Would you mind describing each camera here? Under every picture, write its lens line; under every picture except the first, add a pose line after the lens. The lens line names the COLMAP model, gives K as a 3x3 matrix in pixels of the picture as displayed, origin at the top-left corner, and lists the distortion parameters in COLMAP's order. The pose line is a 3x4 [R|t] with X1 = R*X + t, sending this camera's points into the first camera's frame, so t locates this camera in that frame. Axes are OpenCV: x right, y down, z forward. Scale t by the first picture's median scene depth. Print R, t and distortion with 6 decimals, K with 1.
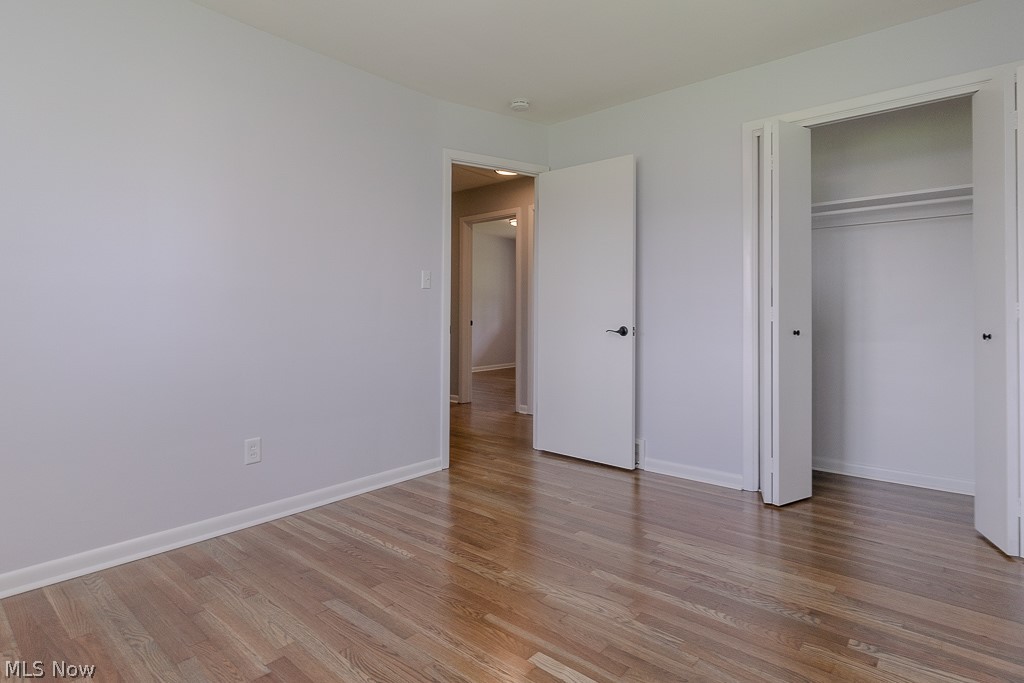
lens RADIAL K [[546.6, 0, 509.1], [0, 546.6, 311.5], [0, 0, 1]] dist [0.000053, -0.001621]
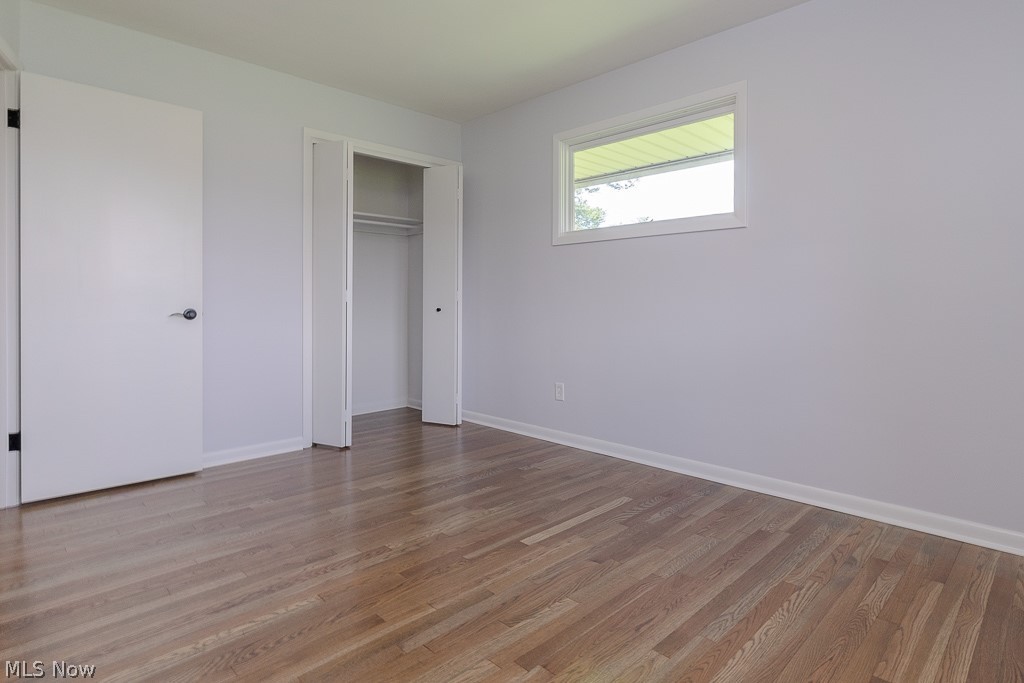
lens RADIAL K [[546.6, 0, 509.1], [0, 546.6, 311.5], [0, 0, 1]] dist [0.000053, -0.001621]
pose [[0.076983, -0.016693, 0.996893, -1.094600], [-0.009295, 0.999804, 0.017460, 0.023089], [-0.996989, -0.010610, 0.076813, 0.784067]]
